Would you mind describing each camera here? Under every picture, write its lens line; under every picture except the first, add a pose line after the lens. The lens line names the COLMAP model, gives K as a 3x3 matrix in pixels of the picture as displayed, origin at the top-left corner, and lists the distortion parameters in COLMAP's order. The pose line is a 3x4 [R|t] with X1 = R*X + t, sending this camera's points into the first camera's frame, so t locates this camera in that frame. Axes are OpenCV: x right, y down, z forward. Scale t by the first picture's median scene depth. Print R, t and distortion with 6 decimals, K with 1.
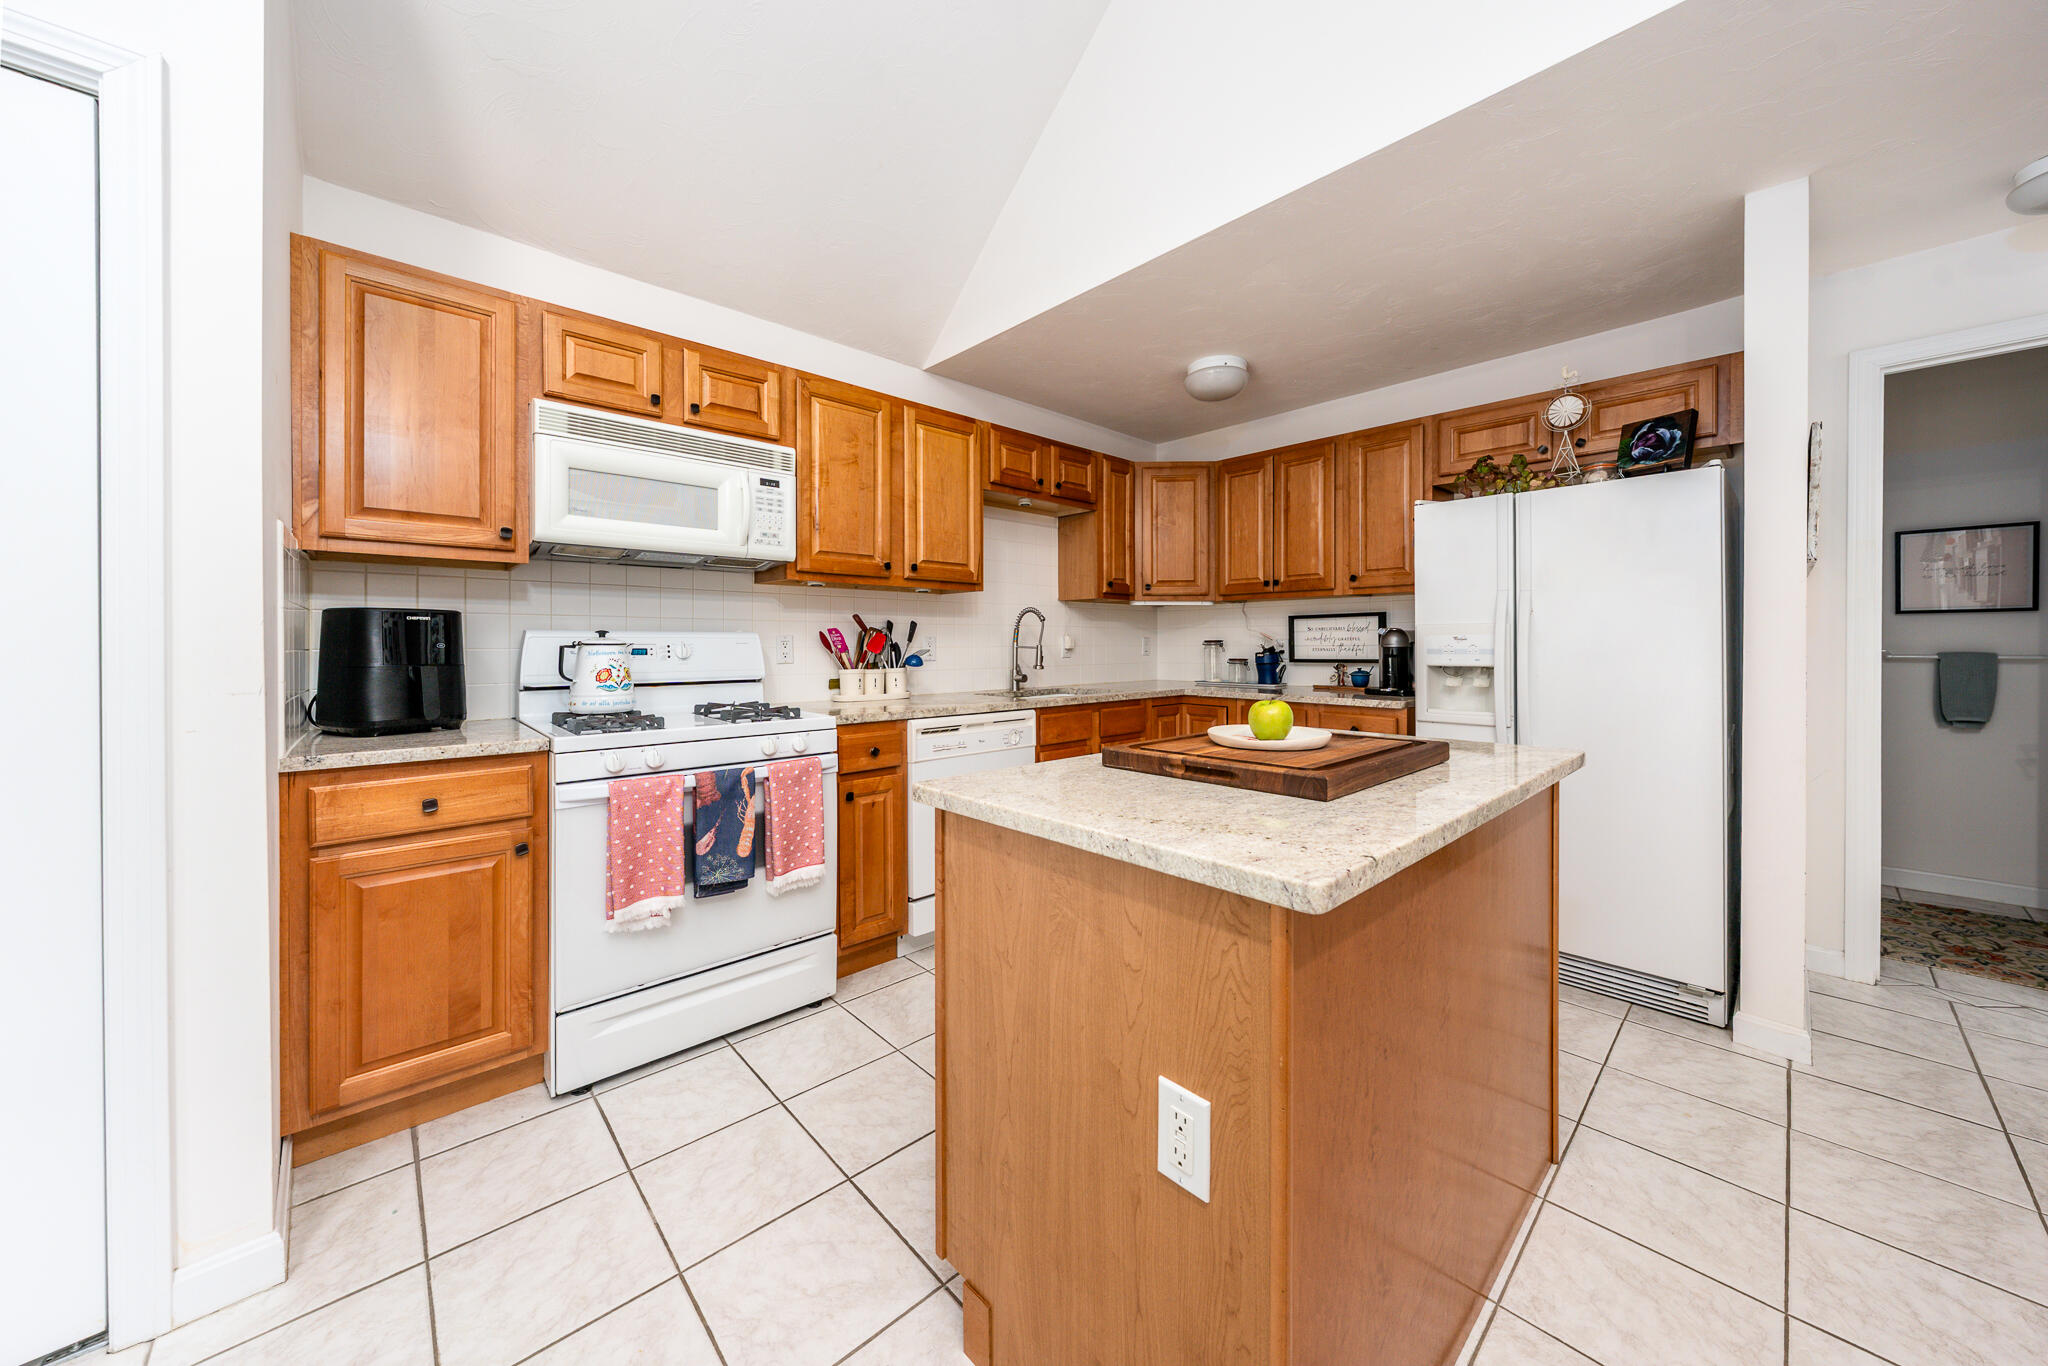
lens RADIAL K [[713.1, 0, 942.6], [0, 713.1, 642.2], [0, 0, 1]] dist [-0.006459, 0.000013]
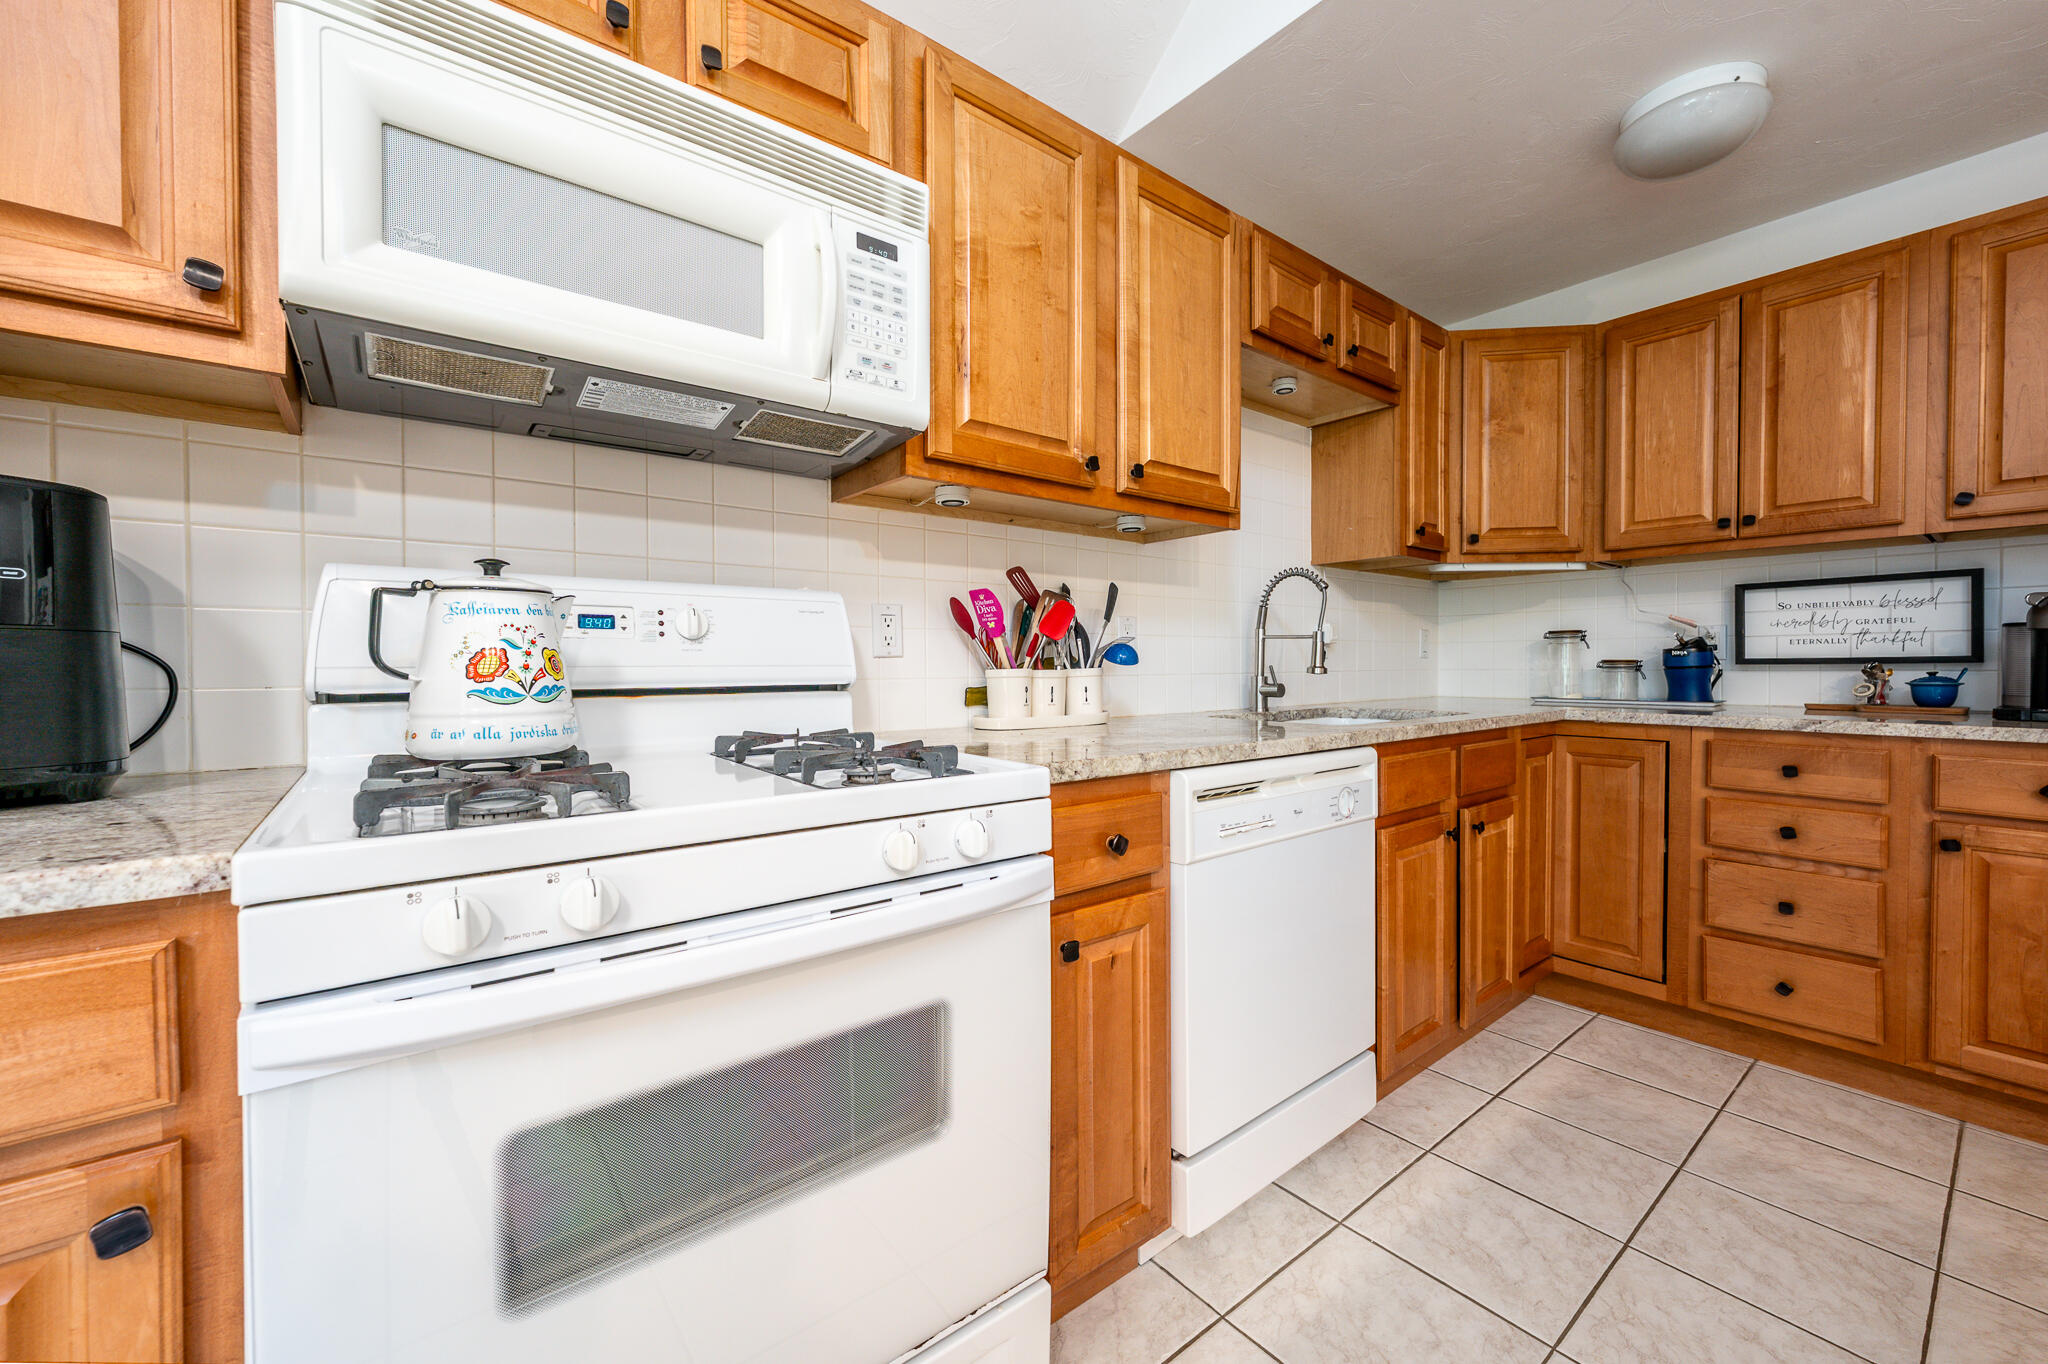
lens RADIAL K [[778.9, 0, 966.1], [0, 778.9, 679.2], [0, 0, 1]] dist [-0.001620, 0.000285]
pose [[0.999123, 0.001394, -0.041854, -0.138899], [-0.000528, 0.999786, 0.020698, 0.033678], [0.041874, -0.020658, 0.998909, 0.423397]]
